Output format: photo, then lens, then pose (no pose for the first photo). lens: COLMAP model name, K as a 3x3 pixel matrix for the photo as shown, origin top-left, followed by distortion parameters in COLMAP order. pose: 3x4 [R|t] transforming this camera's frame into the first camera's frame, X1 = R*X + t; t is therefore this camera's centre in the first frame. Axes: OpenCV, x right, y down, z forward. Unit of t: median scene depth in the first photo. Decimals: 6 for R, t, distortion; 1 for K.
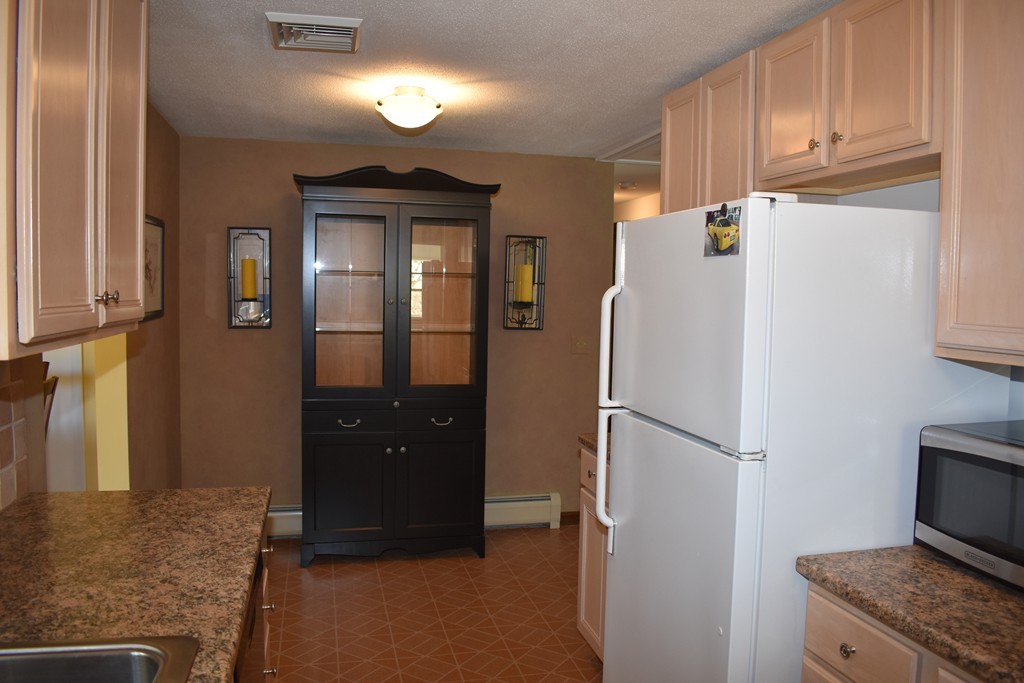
lens RADIAL K [[754.6, 0, 514.4], [0, 754.6, 333.9], [0, 0, 1]] dist [0.025626, -0.001016]
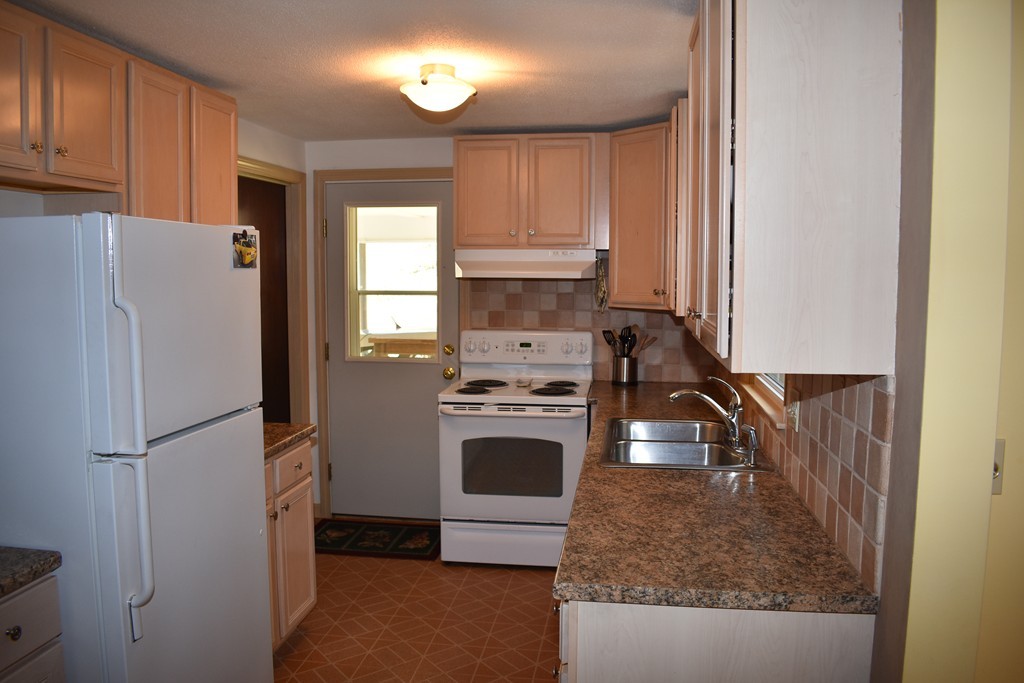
lens RADIAL K [[816.4, 0, 514.5], [0, 816.4, 342.7], [0, 0, 1]] dist [-0.091413, 0.021021]
pose [[-0.922260, -0.034262, 0.385049, -0.728505], [0.026313, 0.988191, 0.150954, -0.174836], [-0.385673, 0.149351, -0.910467, 2.127307]]
